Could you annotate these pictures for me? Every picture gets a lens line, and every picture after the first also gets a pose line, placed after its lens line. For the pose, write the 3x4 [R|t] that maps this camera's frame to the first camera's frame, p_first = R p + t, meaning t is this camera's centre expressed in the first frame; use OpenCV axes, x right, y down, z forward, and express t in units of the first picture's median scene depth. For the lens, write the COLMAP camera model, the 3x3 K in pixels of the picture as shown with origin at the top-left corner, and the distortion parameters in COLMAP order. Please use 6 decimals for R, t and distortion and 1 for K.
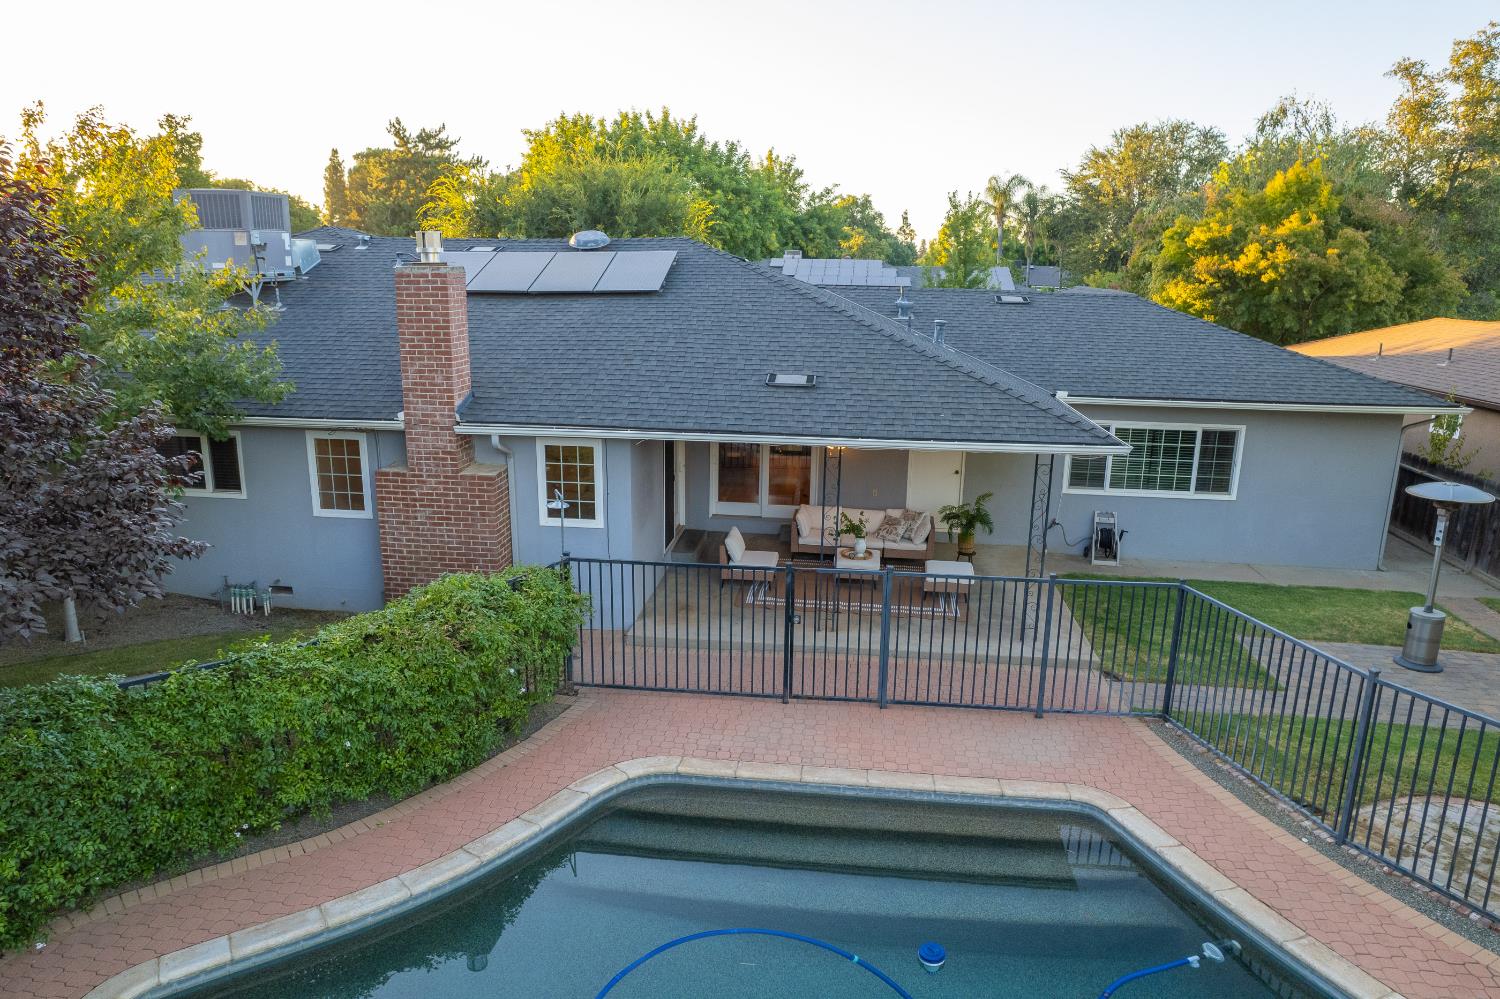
lens RADIAL K [[963.5, 0, 750.8], [0, 963.5, 503.6], [0, 0, 1]] dist [-0.081642, 0.075490]
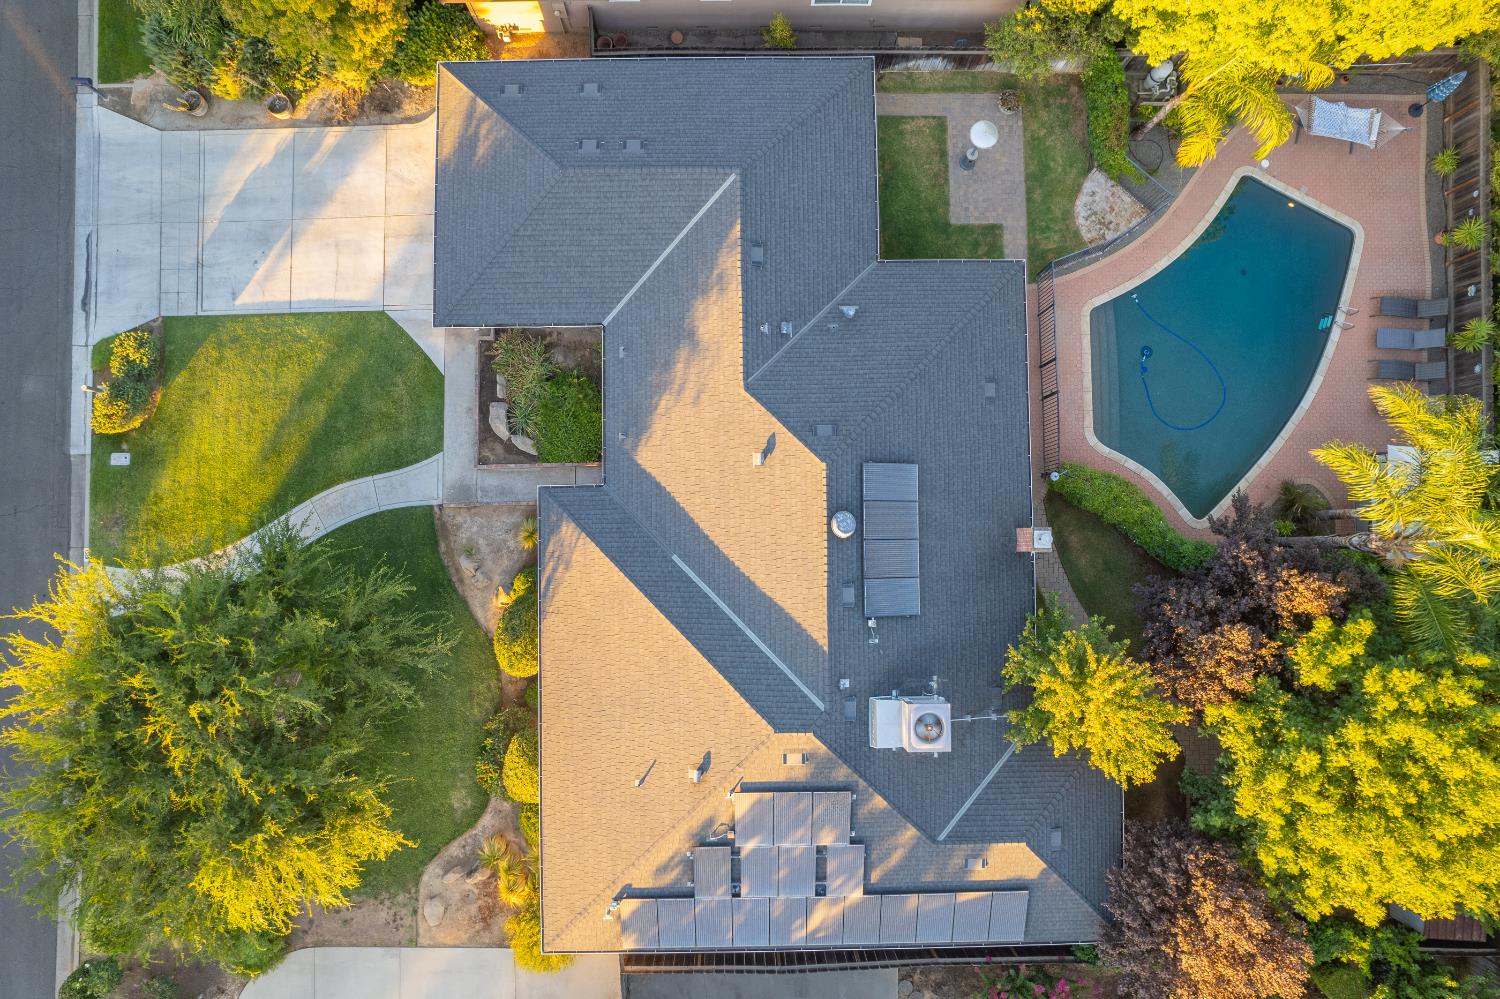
lens RADIAL K [[963.5, 0, 750.8], [0, 963.5, 503.6], [0, 0, 1]] dist [-0.081642, 0.075490]
pose [[-0.119683, -0.992406, 0.028411, -0.218852], [0.225431, 0.000705, 0.974259, -2.437904], [-0.966880, 0.123007, 0.223635, 1.071684]]
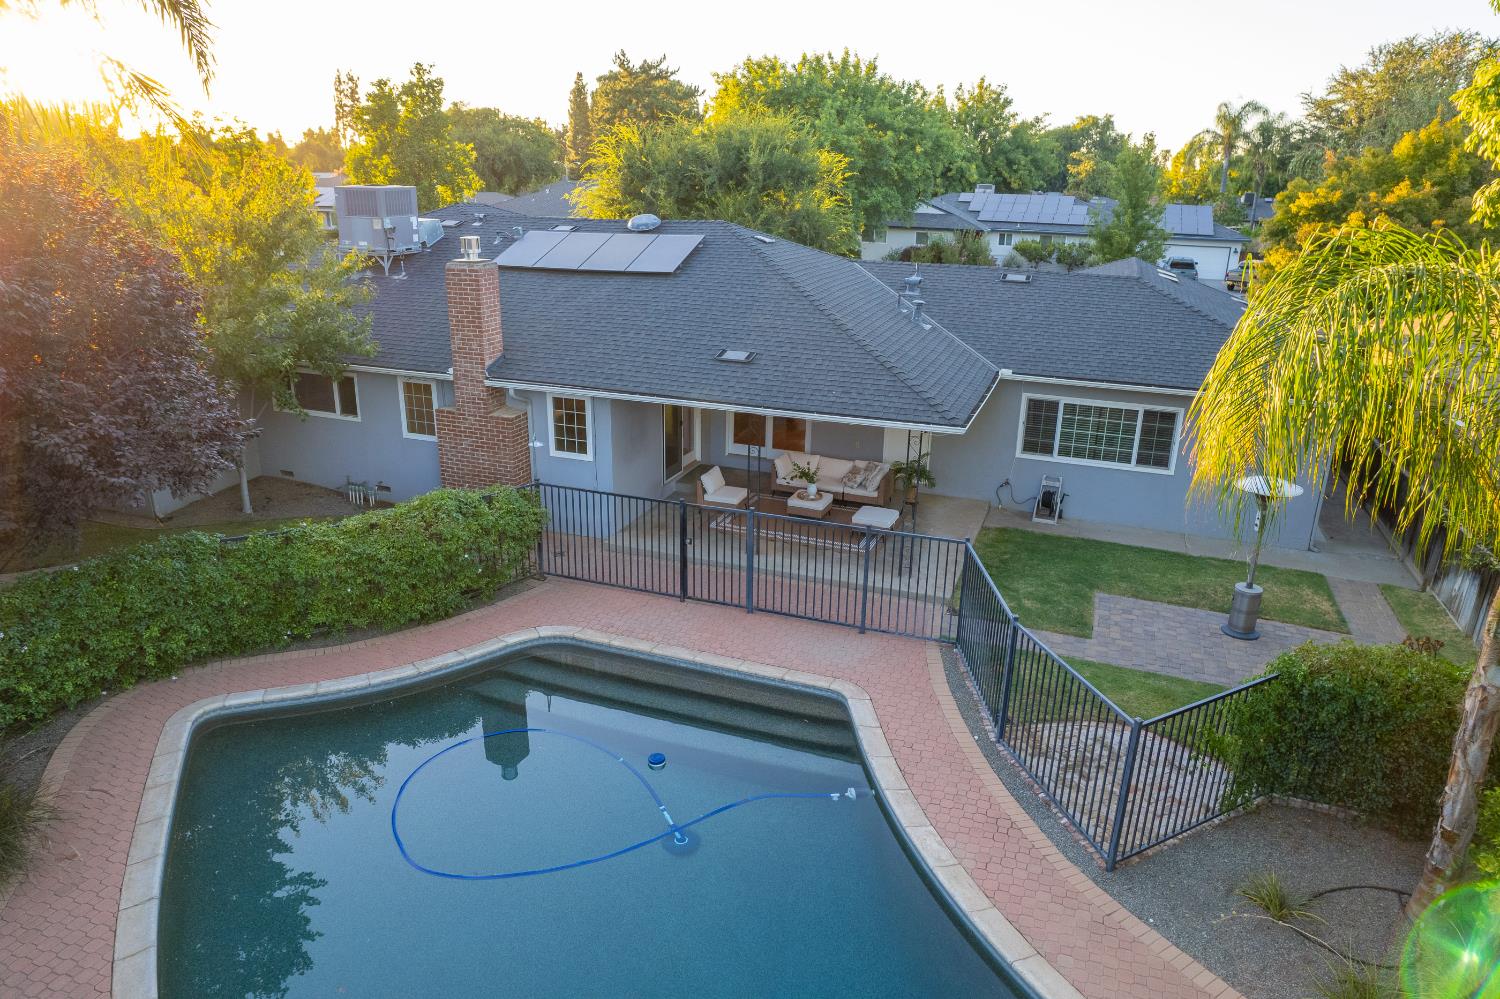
lens RADIAL K [[963.5, 0, 750.8], [0, 963.5, 503.6], [0, 0, 1]] dist [-0.081642, 0.075490]
pose [[0.970180, 0.082551, -0.227893, 0.367468], [-0.063555, 0.993959, 0.089481, -0.049155], [0.233903, -0.072329, 0.969566, -0.243104]]
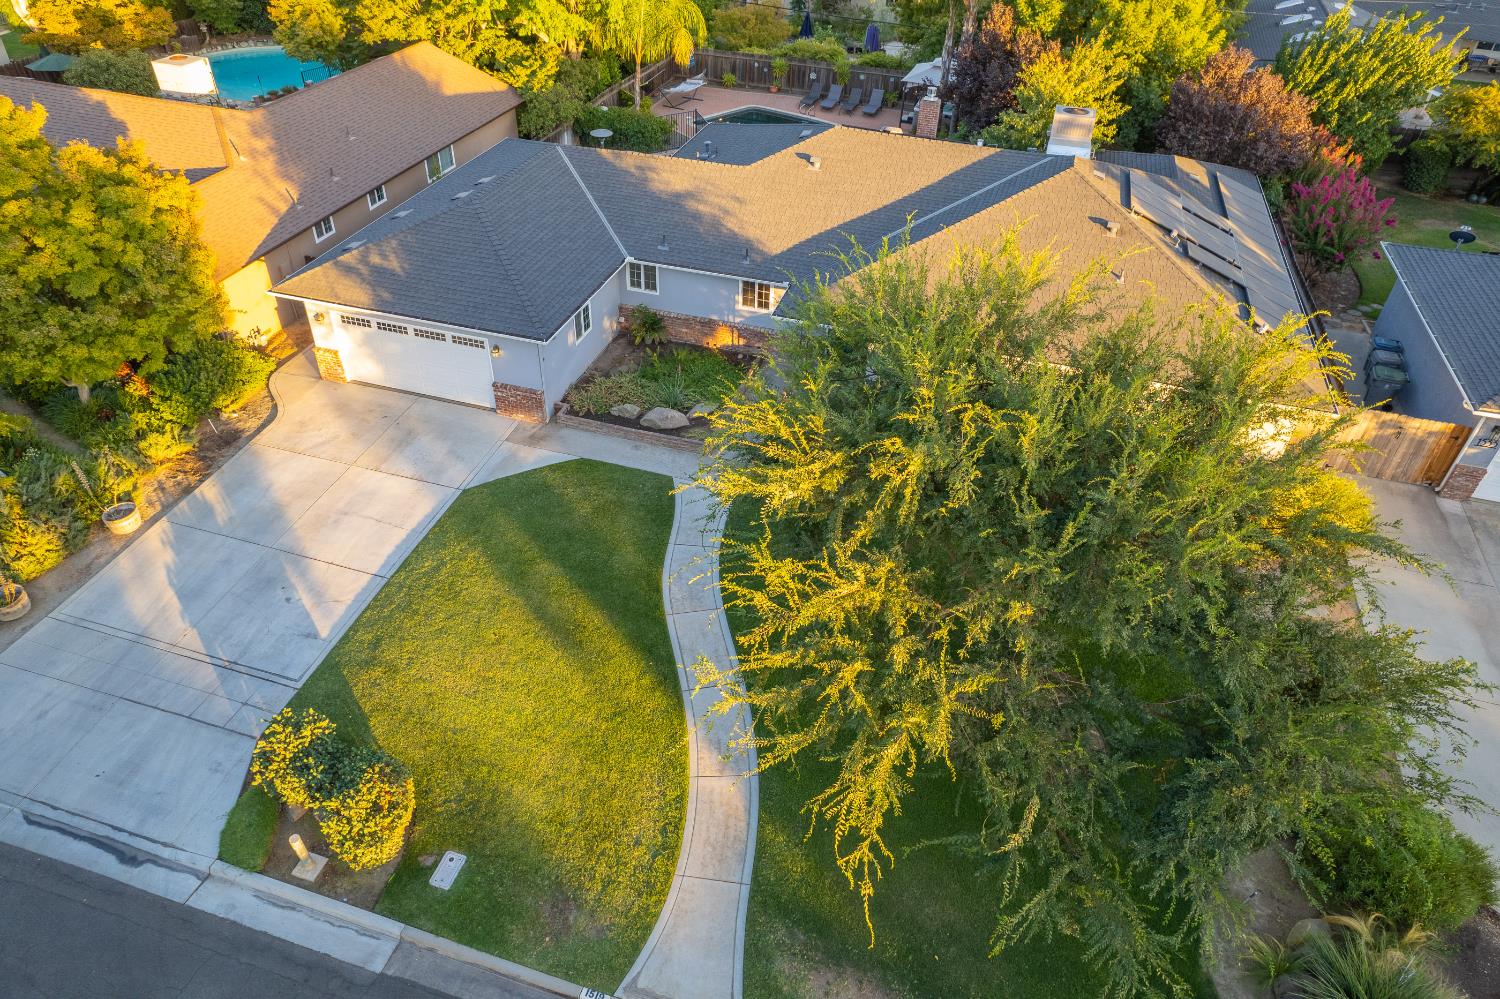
lens RADIAL K [[963.5, 0, 750.8], [0, 963.5, 503.6], [0, 0, 1]] dist [-0.081642, 0.075490]
pose [[-0.981419, -0.151520, 0.117720, -0.303638], [0.001575, 0.607141, 0.794593, -1.682716], [-0.191869, 0.780014, -0.595621, 3.531102]]
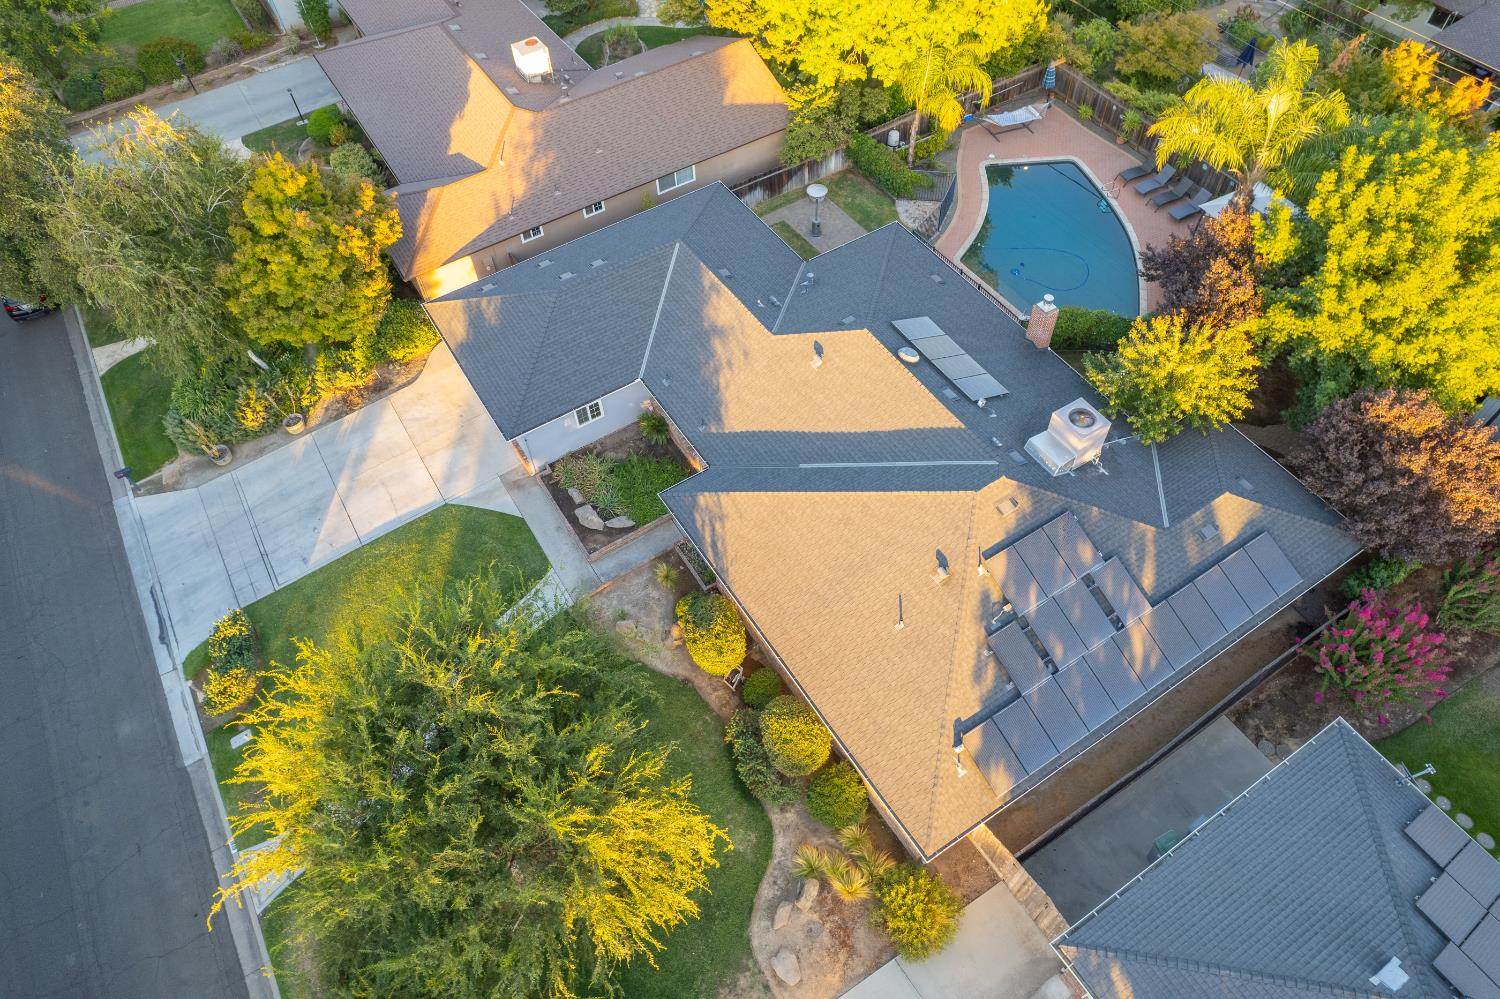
lens RADIAL K [[963.5, 0, 750.8], [0, 963.5, 503.6], [0, 0, 1]] dist [-0.081642, 0.075490]
pose [[-0.622495, -0.625465, 0.470419, -1.360132], [0.214879, 0.441386, 0.871209, -2.412174], [-0.752547, 0.643406, -0.140361, 2.234066]]
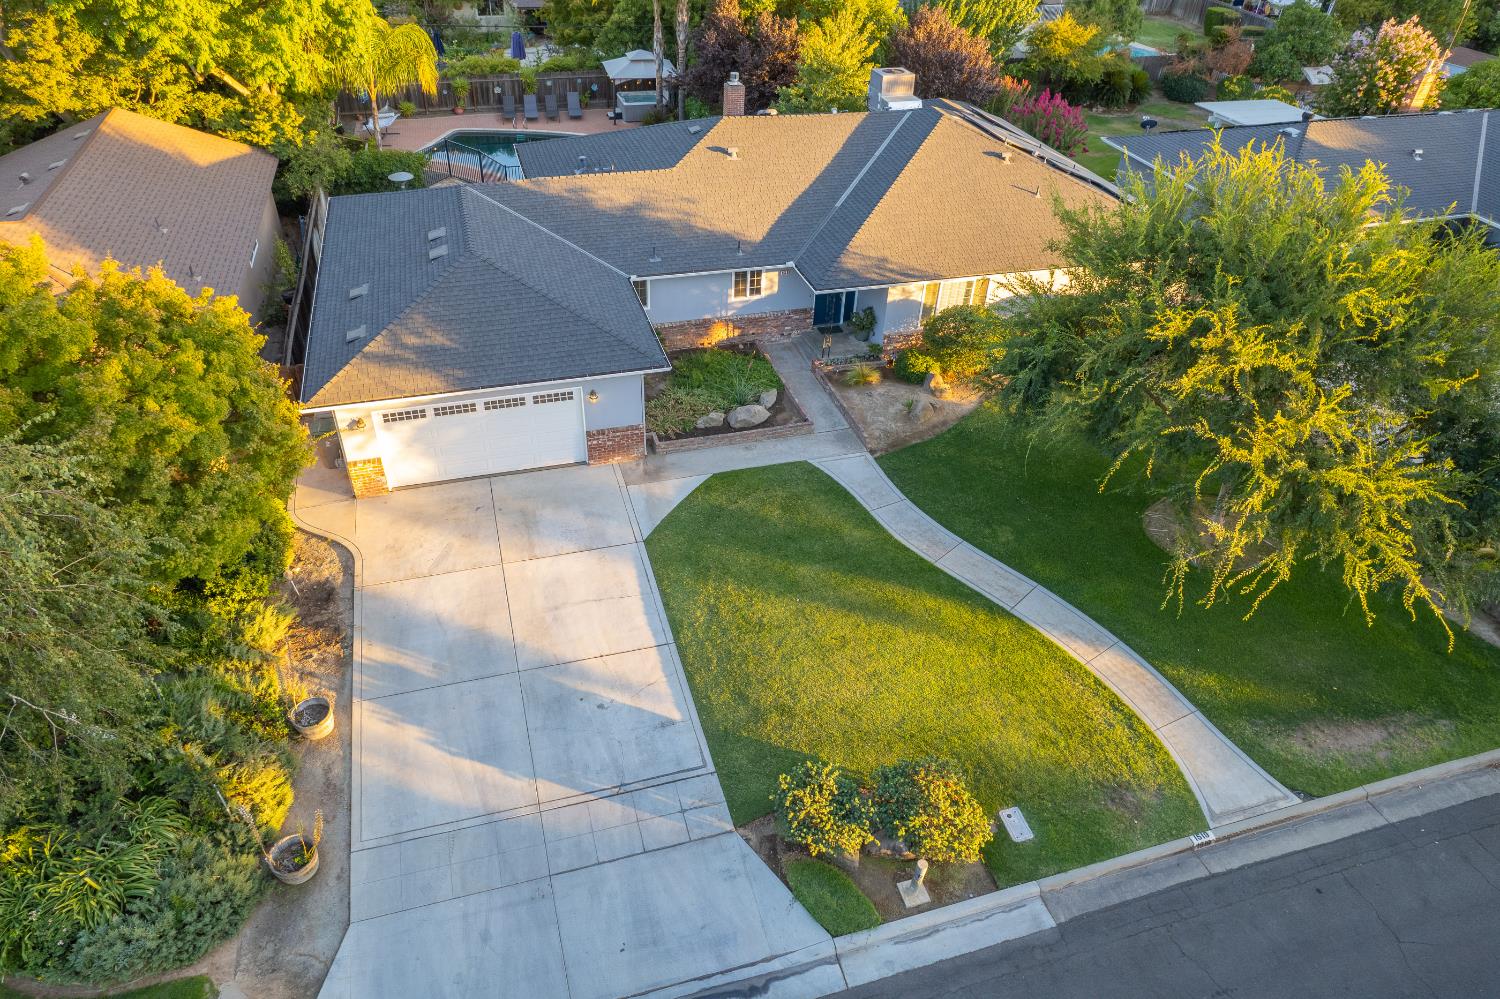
lens RADIAL K [[963.5, 0, 750.8], [0, 963.5, 503.6], [0, 0, 1]] dist [-0.081642, 0.075490]
pose [[-0.918595, 0.197207, -0.342480, 0.882120], [-0.146502, 0.634930, 0.758552, -1.625033], [0.367043, 0.746976, -0.554352, 3.503282]]
